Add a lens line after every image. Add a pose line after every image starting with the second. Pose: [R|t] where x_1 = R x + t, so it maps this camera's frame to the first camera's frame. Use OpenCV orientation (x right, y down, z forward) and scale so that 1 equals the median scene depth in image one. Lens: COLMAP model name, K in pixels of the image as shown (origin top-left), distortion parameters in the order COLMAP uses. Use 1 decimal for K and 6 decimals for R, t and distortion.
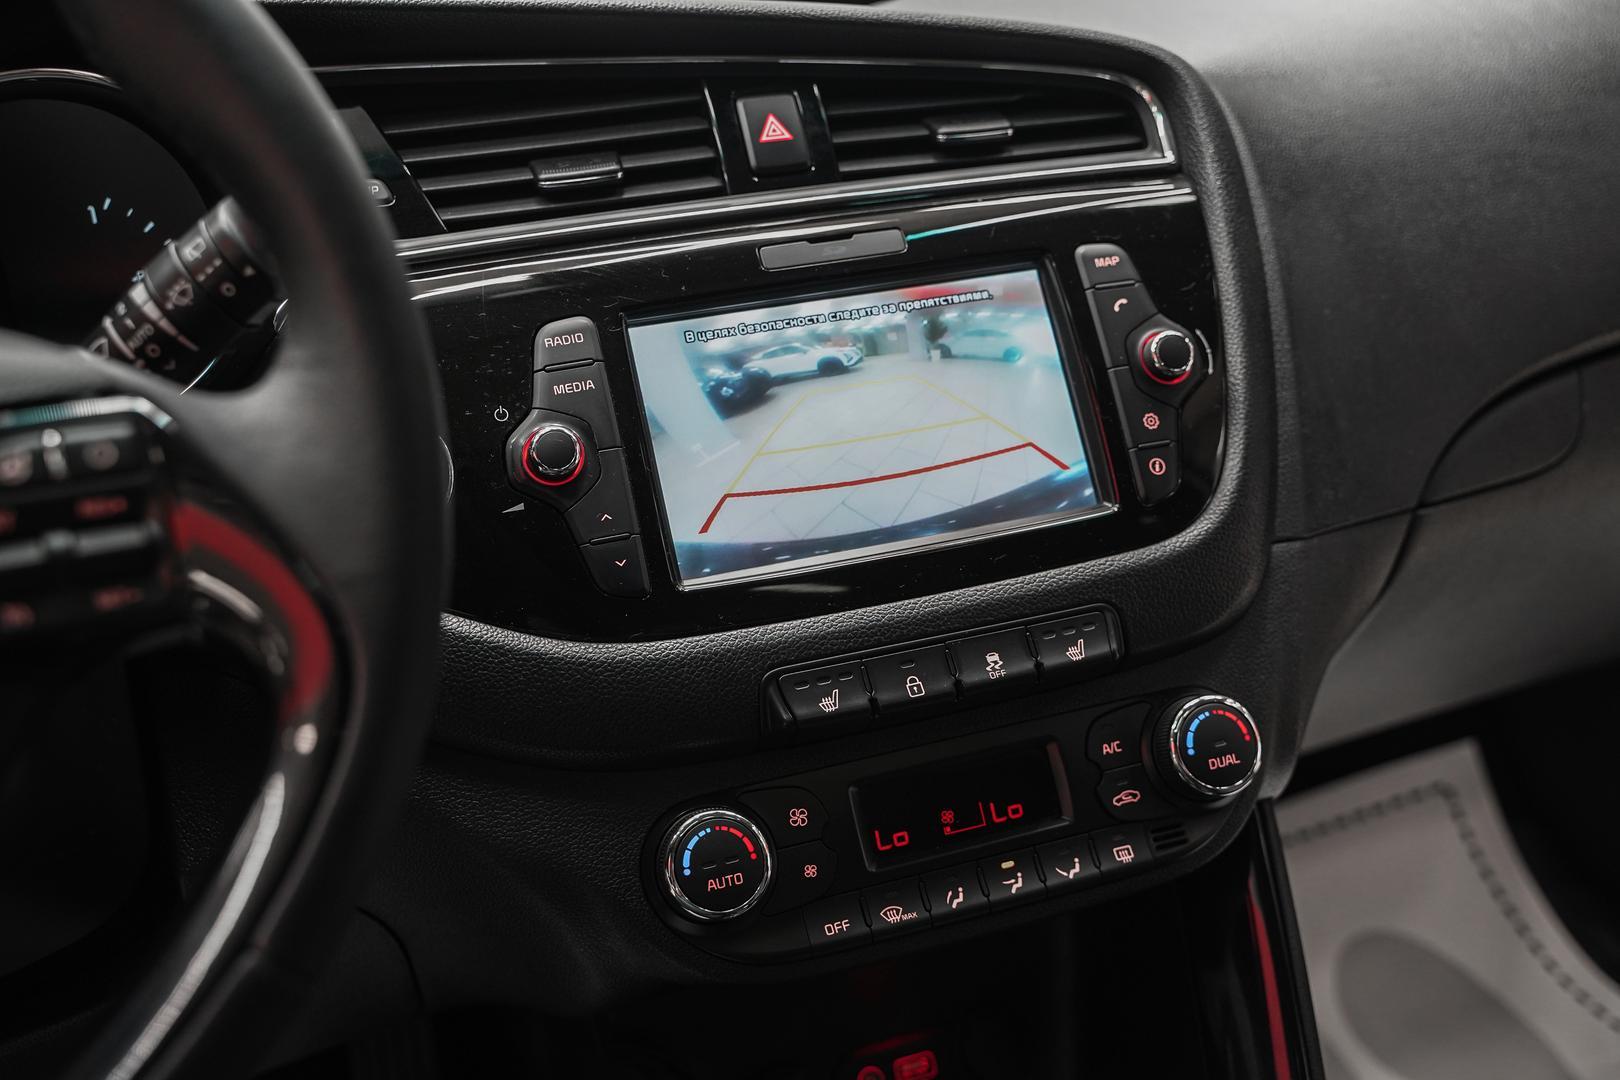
lens RADIAL K [[1696.2, 0, 810.0], [0, 1696.2, 540.0], [0, 0, 1]] dist [-0.004885, 0.001266]
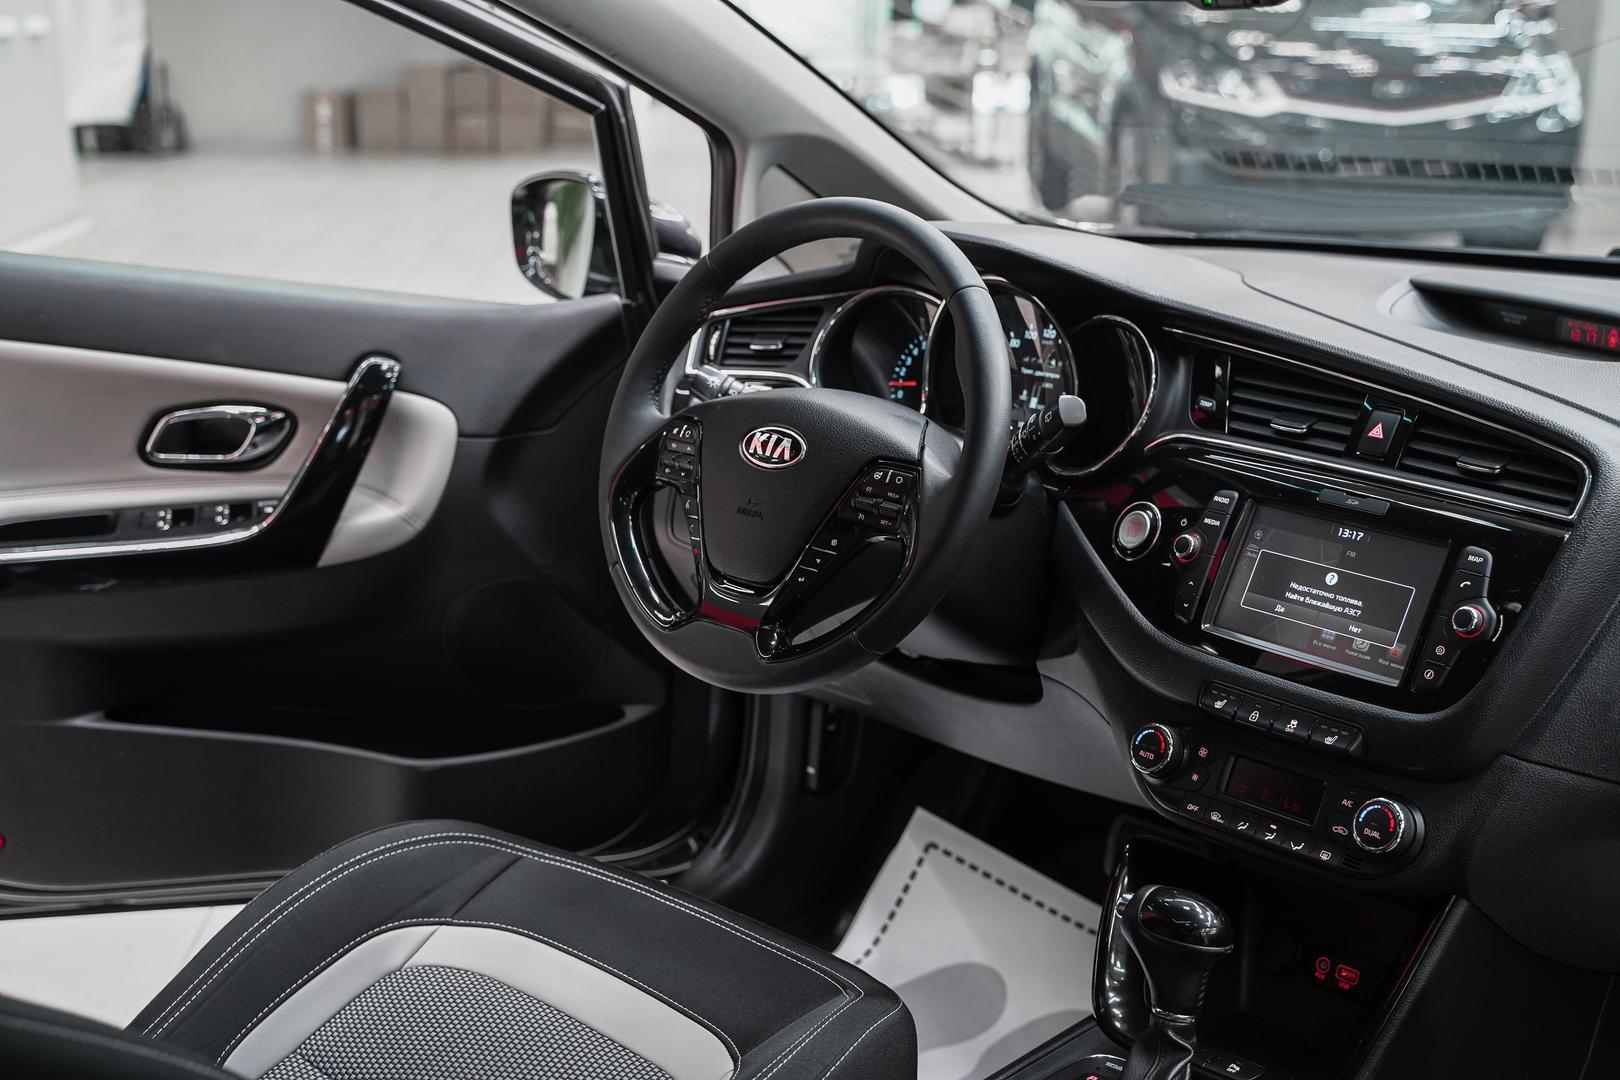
lens RADIAL K [[2049.3, 0, 805.8], [0, 2049.3, 528.8], [0, 0, 1]] dist [0.039679, 0.101908]
pose [[0.406631, 0.331806, -0.851208, 1.760545], [-0.301624, 0.928231, 0.217740, -0.467182], [0.862365, 0.168205, 0.477528, -0.626094]]
